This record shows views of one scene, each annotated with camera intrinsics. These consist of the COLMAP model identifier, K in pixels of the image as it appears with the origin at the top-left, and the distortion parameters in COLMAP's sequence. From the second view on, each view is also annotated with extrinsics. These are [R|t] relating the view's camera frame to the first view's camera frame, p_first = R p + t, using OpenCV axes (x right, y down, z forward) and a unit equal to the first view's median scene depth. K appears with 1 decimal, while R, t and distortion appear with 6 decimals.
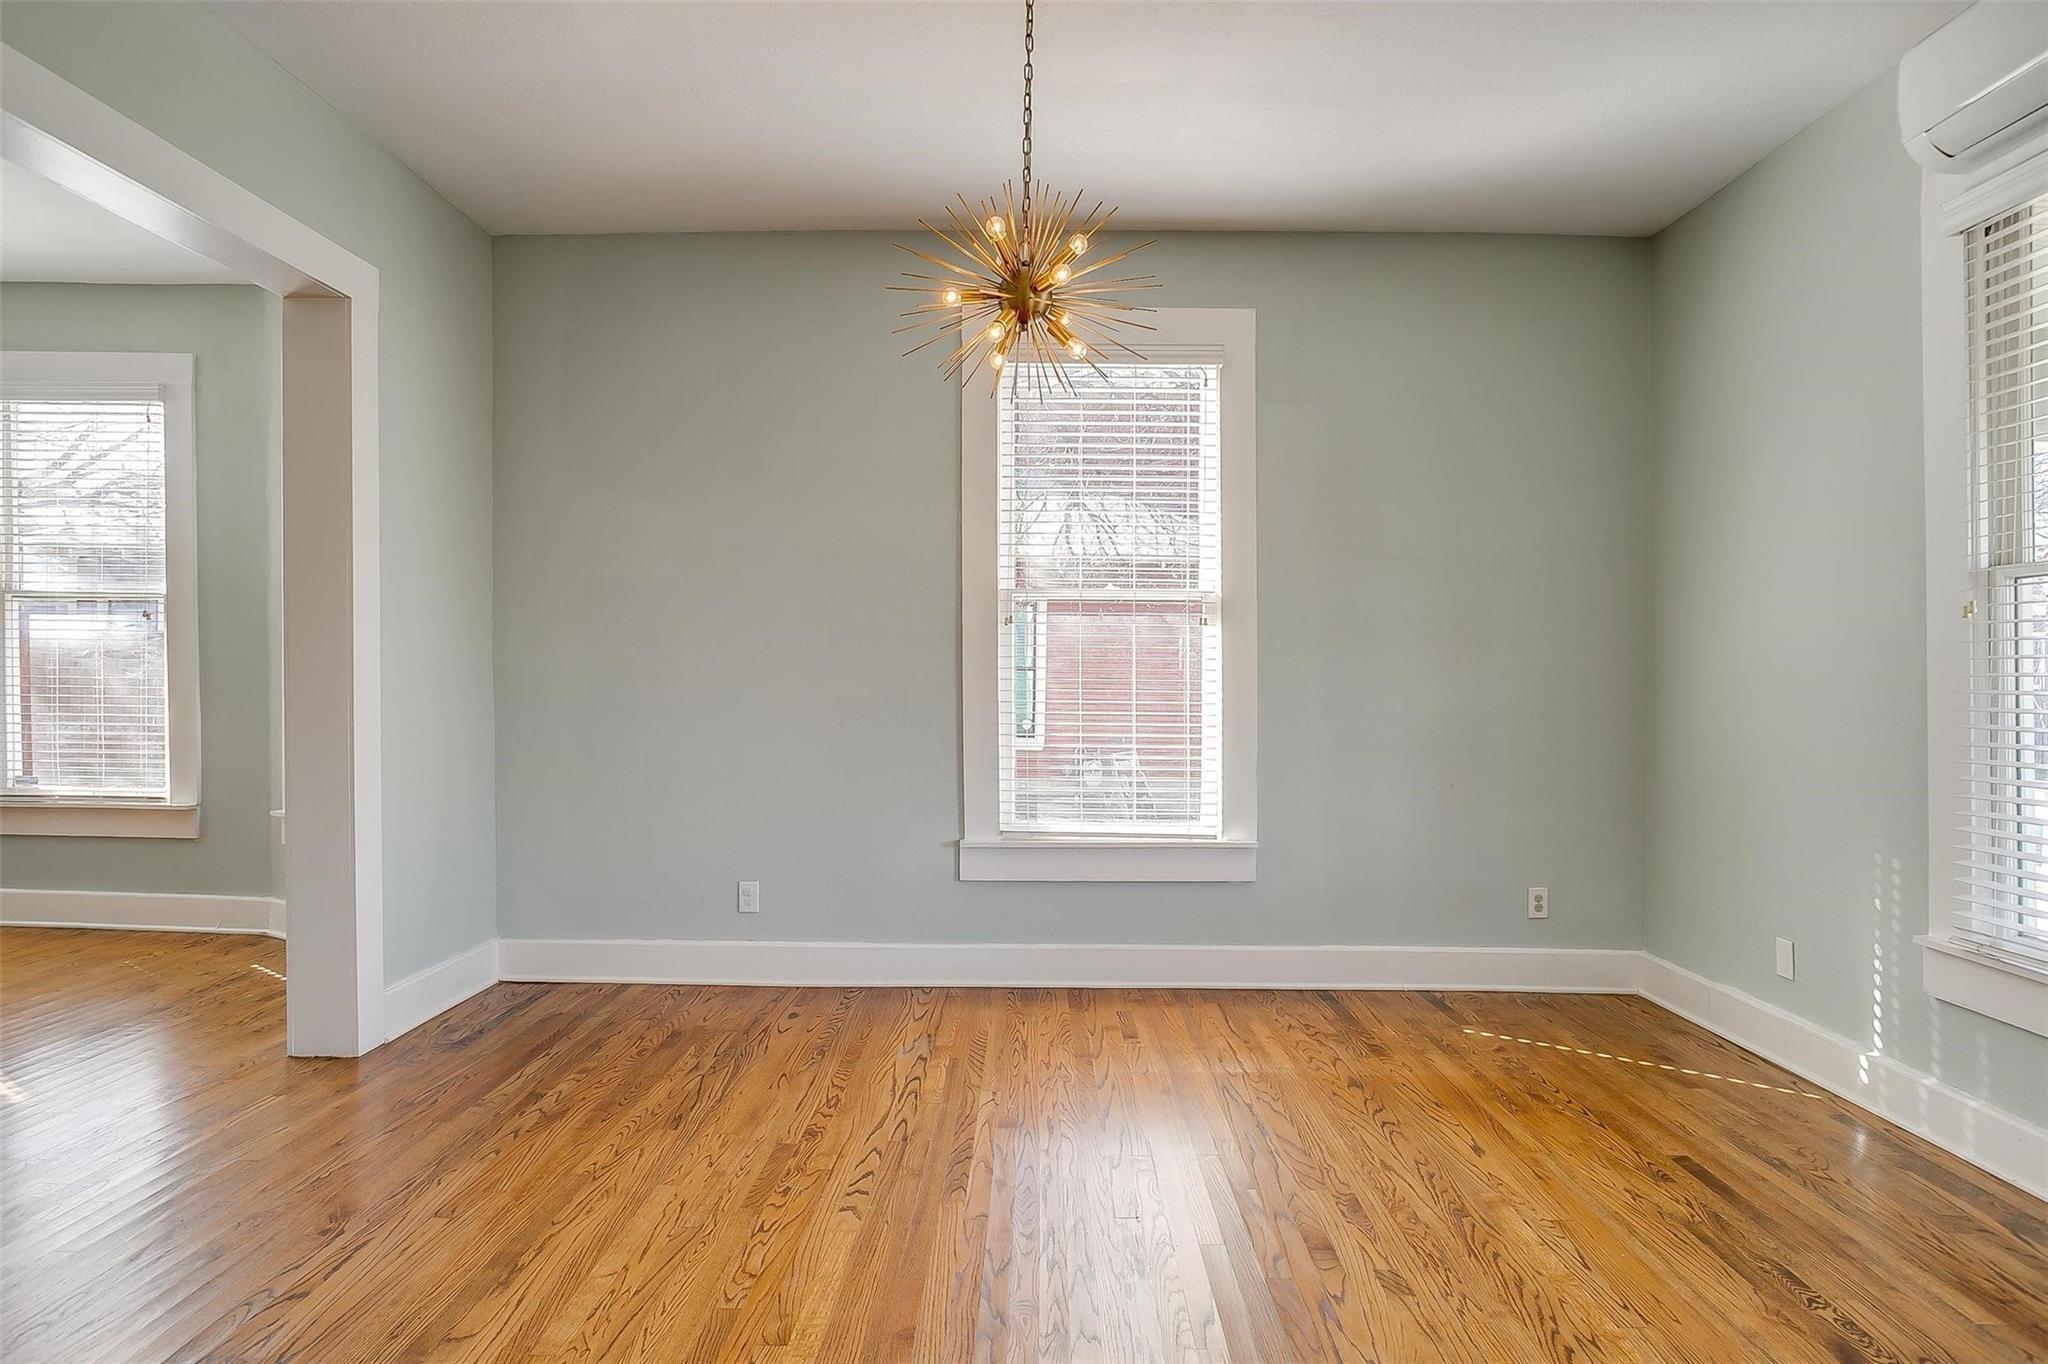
lens RADIAL K [[1091.7, 0, 1018.6], [0, 1091.7, 679.1], [0, 0, 1]] dist [-0.015660, 0.006151]
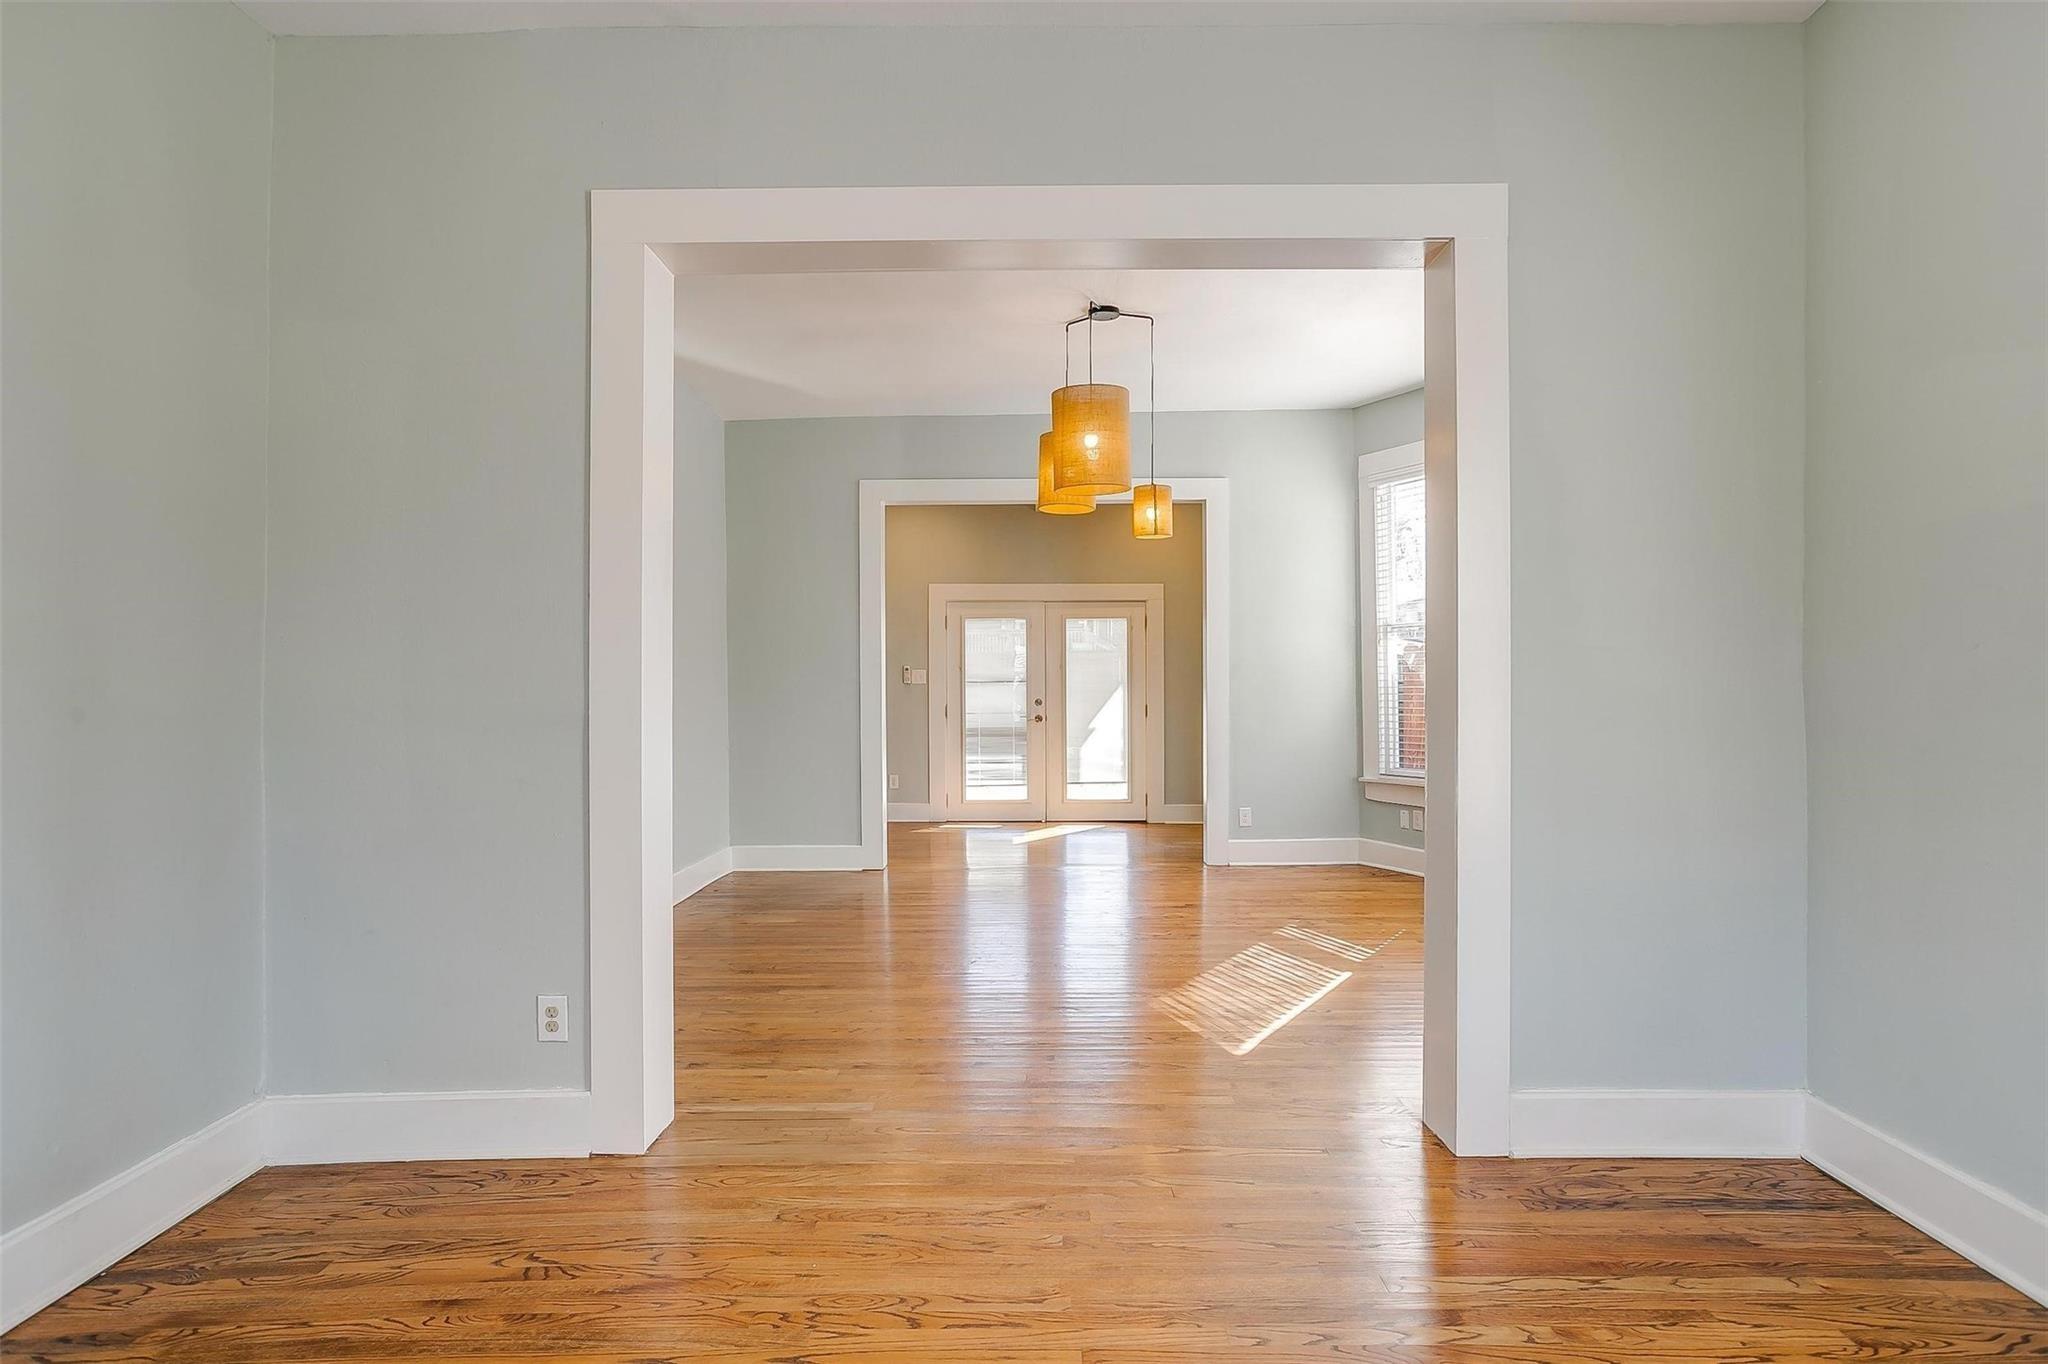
lens RADIAL K [[1091.7, 0, 1031.7], [0, 1091.7, 689.1], [0, 0, 1]] dist [-0.015660, 0.006151]
pose [[0.022420, -0.002088, -0.999746, 0.175906], [-0.001498, 0.999997, -0.002122, 0.006247], [0.999748, 0.001545, 0.022417, 0.636203]]
